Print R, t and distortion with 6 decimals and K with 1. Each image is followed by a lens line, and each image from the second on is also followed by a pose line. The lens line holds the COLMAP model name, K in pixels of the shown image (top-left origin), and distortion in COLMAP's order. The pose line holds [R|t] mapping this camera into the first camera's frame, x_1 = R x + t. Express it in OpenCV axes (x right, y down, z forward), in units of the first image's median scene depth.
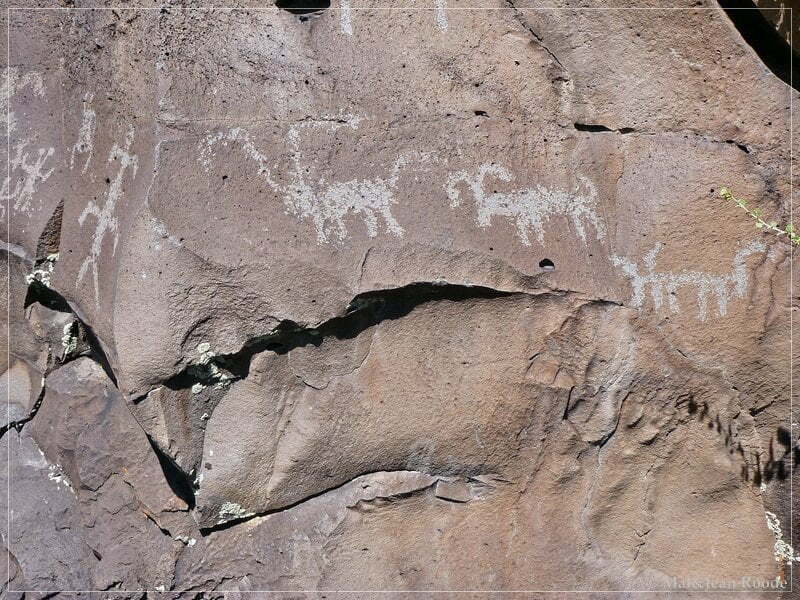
lens RADIAL K [[1048.3, 0, 399.8], [0, 1048.3, 300.1], [0, 0, 1]] dist [0.001019, 0.000000]
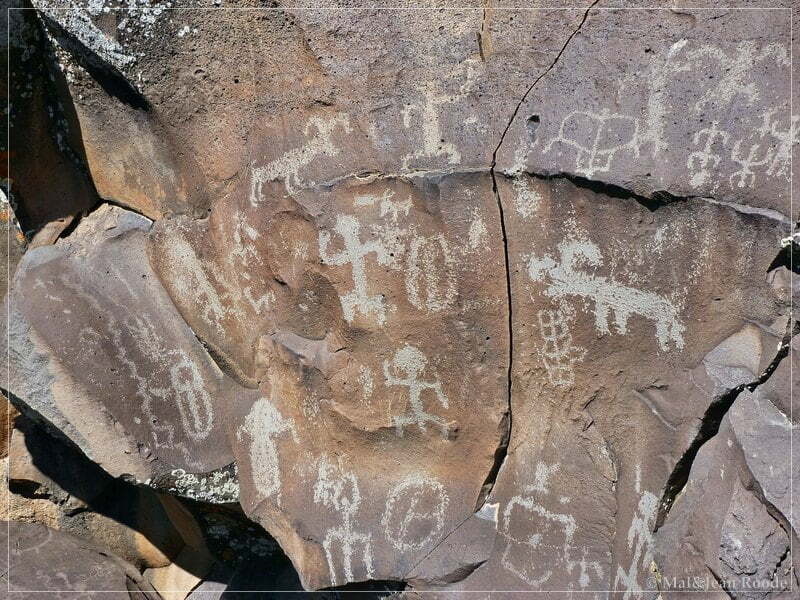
lens RADIAL K [[1048.3, 0, 399.8], [0, 1048.3, 299.5], [0, 0, 1]] dist [0.001019, 0.000000]
pose [[0.936413, 0.032309, -0.349410, -0.335335], [-0.040685, 0.999033, -0.016657, 0.065849], [0.348534, 0.029813, 0.936822, -0.081467]]
